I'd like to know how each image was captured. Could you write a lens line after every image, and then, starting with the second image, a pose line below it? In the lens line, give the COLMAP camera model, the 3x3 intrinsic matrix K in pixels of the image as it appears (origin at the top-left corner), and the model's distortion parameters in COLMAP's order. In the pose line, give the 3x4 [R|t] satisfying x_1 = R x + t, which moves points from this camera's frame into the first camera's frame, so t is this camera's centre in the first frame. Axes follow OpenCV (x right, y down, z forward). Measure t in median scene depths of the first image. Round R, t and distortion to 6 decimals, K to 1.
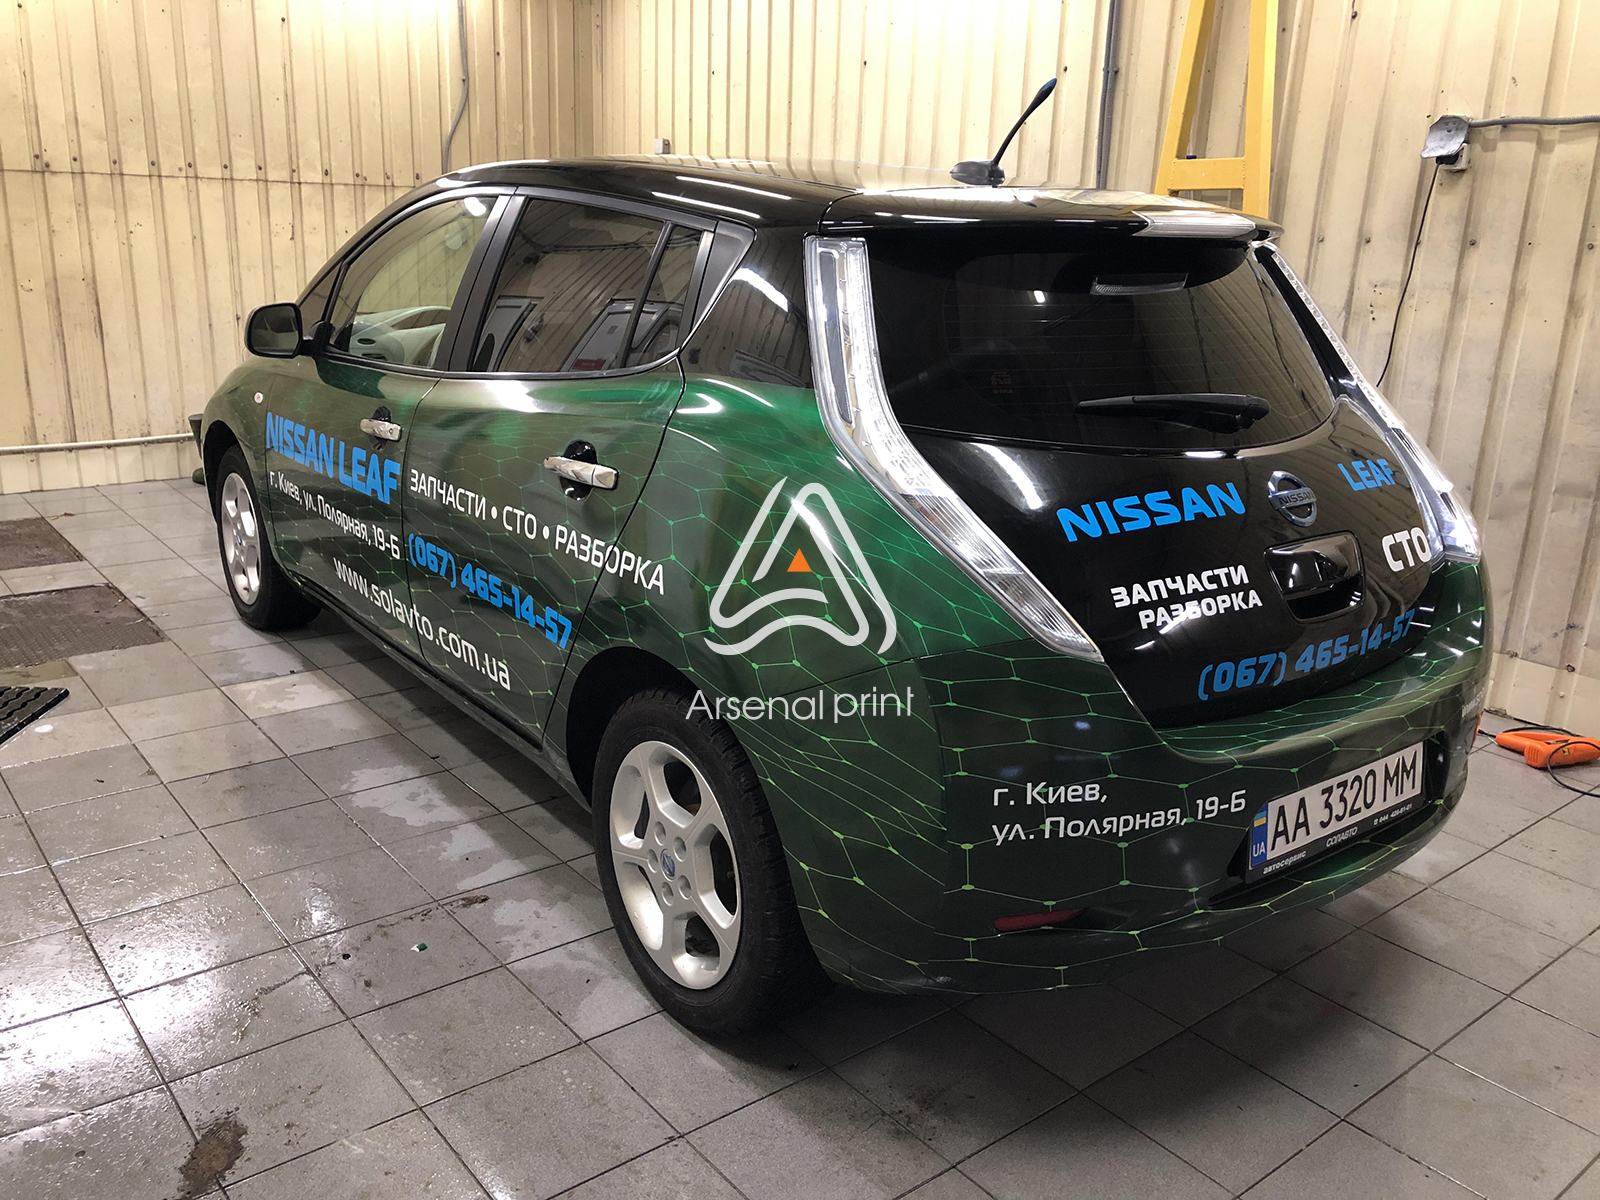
lens RADIAL K [[1316.7, 0, 793.5], [0, 1316.7, 596.8], [0, 0, 1]] dist [0.008772, 0.001696]
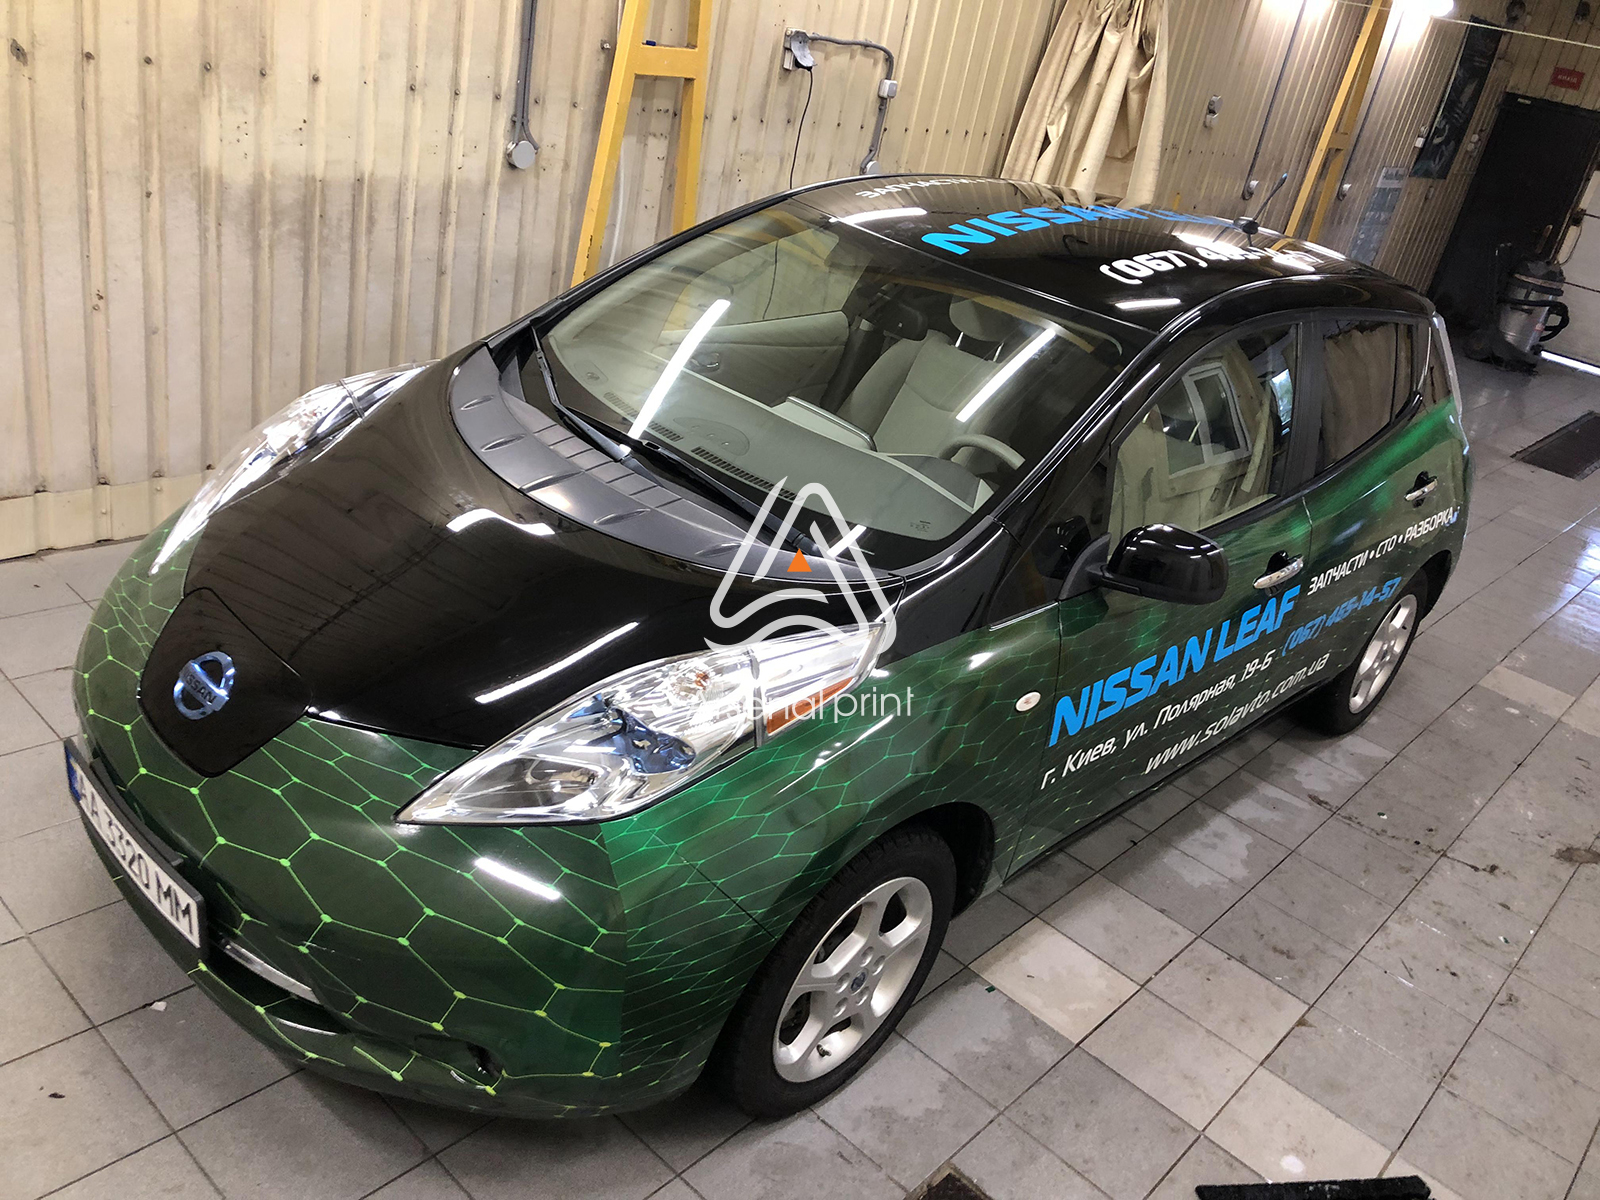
lens RADIAL K [[1316.7, 0, 803.3], [0, 1316.7, 589.7], [0, 0, 1]] dist [0.008772, 0.001696]
pose [[-0.152560, -0.486582, 0.860211, -0.949383], [0.080648, 0.861368, 0.501540, -0.550683], [-0.984998, 0.145889, -0.092168, 1.210698]]
